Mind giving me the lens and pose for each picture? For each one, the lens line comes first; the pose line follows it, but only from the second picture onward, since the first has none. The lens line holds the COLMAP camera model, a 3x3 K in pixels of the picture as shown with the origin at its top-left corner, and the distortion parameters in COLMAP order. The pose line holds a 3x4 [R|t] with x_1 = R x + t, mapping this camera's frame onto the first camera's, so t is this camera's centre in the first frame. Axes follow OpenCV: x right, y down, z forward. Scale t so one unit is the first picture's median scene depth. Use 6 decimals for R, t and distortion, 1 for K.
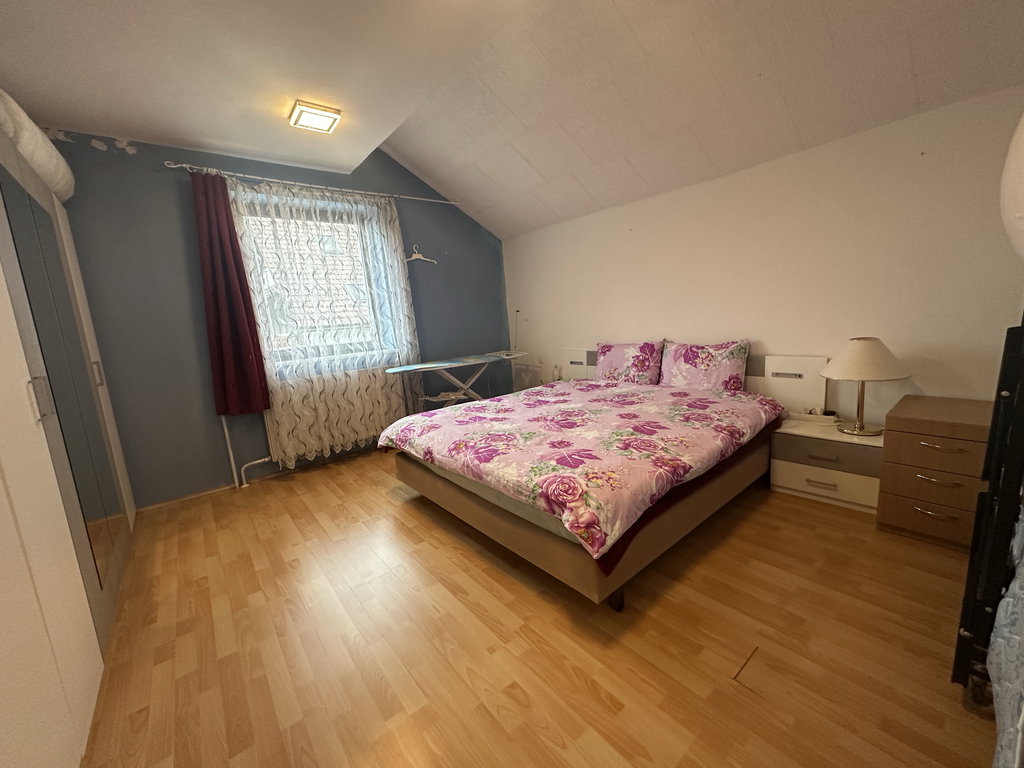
lens RADIAL K [[405.2, 0, 512.0], [0, 405.2, 384.0], [0, 0, 1]] dist [-0.001935, -0.000850]
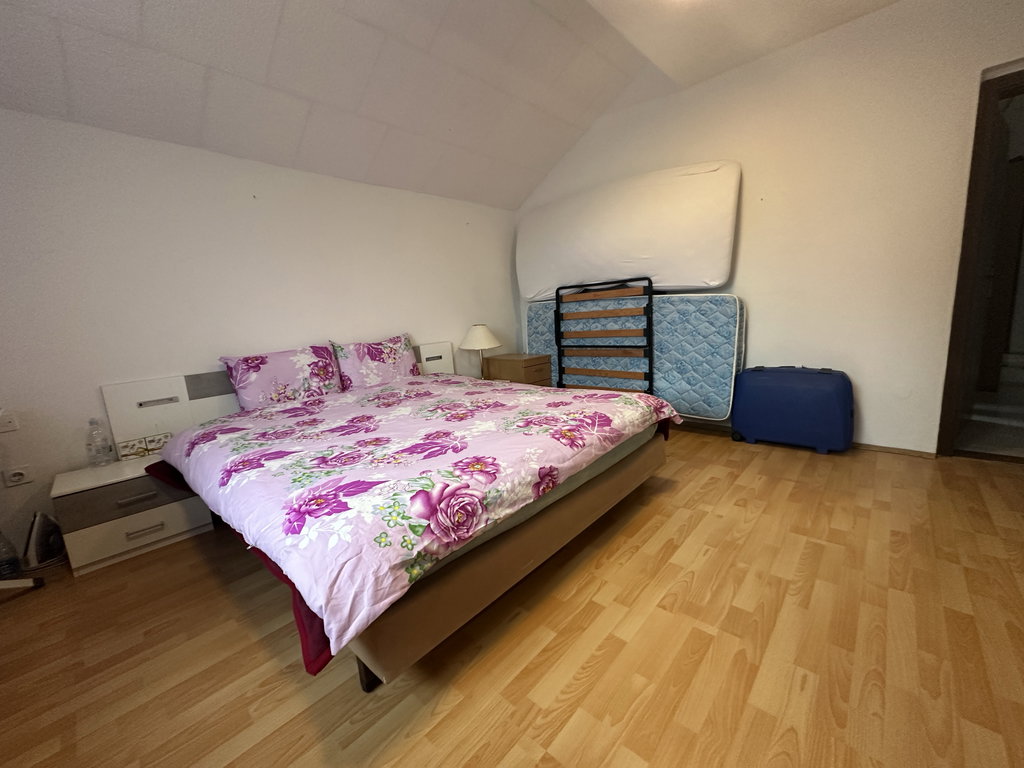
lens RADIAL K [[405.2, 0, 512.0], [0, 405.2, 384.0], [0, 0, 1]] dist [-0.001935, -0.000850]
pose [[-0.134687, -0.090990, 0.986702, -0.604807], [0.242562, 0.962451, 0.121864, -0.036863], [-0.960741, 0.255750, -0.107558, 0.837600]]
